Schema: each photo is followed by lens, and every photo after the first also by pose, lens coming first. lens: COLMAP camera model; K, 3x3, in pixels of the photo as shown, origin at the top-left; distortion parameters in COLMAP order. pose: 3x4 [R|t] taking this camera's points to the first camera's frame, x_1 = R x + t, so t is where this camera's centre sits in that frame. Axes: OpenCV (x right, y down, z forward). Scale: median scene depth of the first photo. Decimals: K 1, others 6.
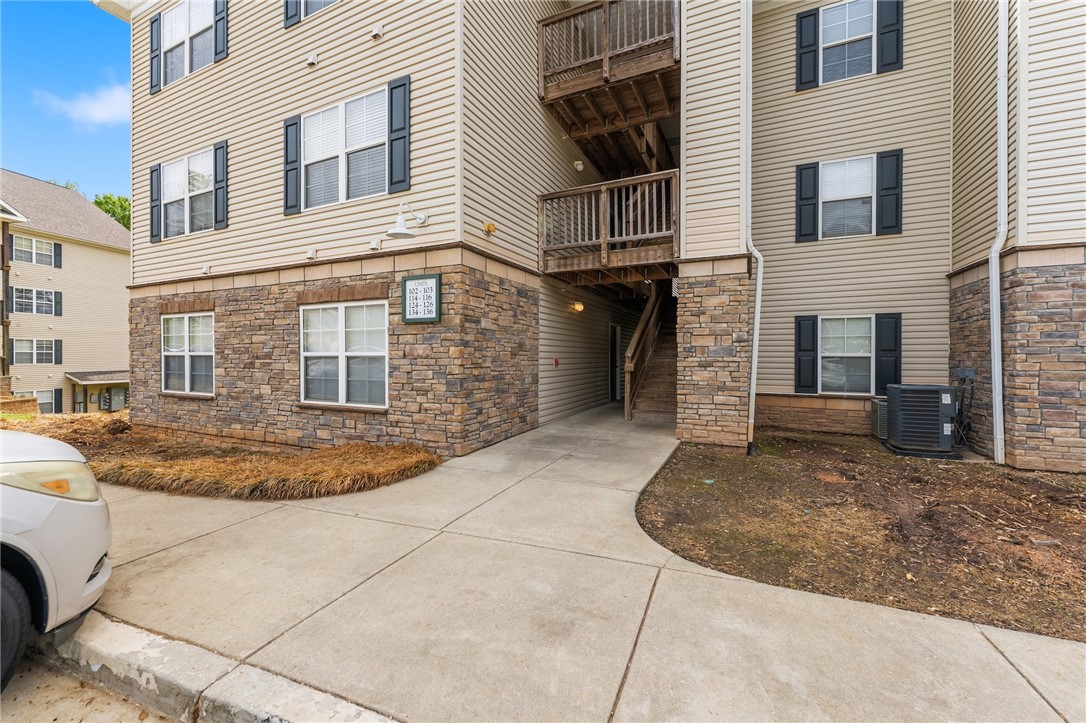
lens RADIAL K [[443.4, 0, 545.2], [0, 443.4, 355.7], [0, 0, 1]] dist [-0.000265, 0.000009]
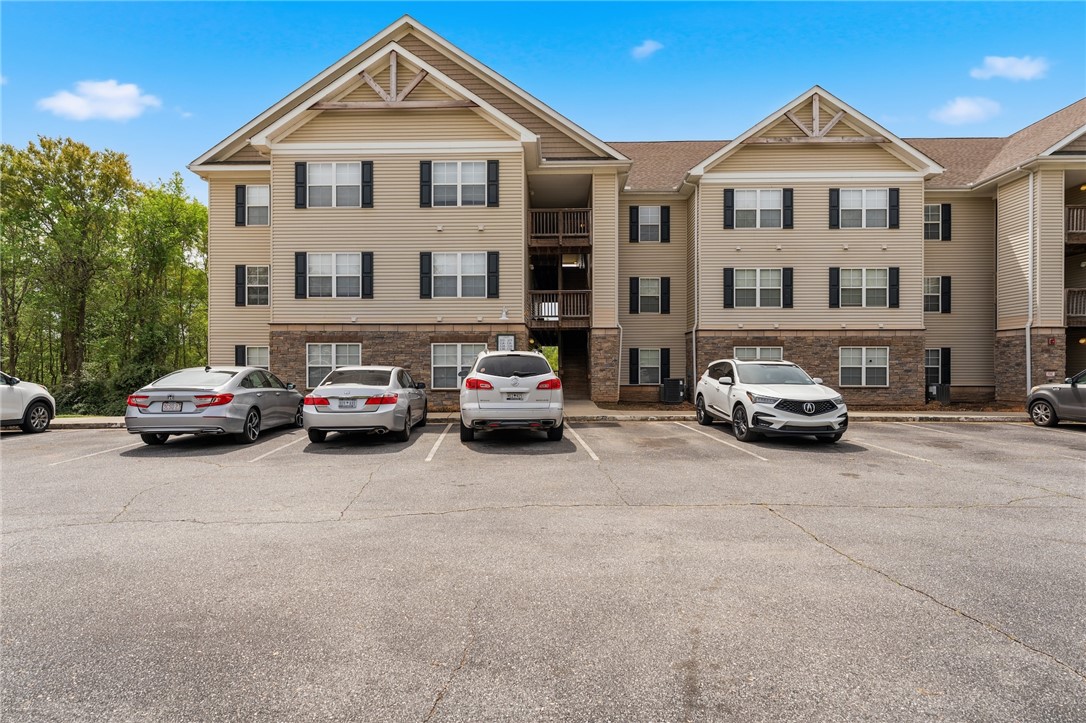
lens RADIAL K [[658.7, 0, 543.0], [0, 658.7, 361.5], [0, 0, 1]] dist [0.002538, 0.000280]
pose [[0.907531, 0.002795, 0.419977, -1.428055], [0.002437, 0.999926, -0.011921, 0.014448], [-0.419979, 0.011842, 0.907457, -2.120636]]
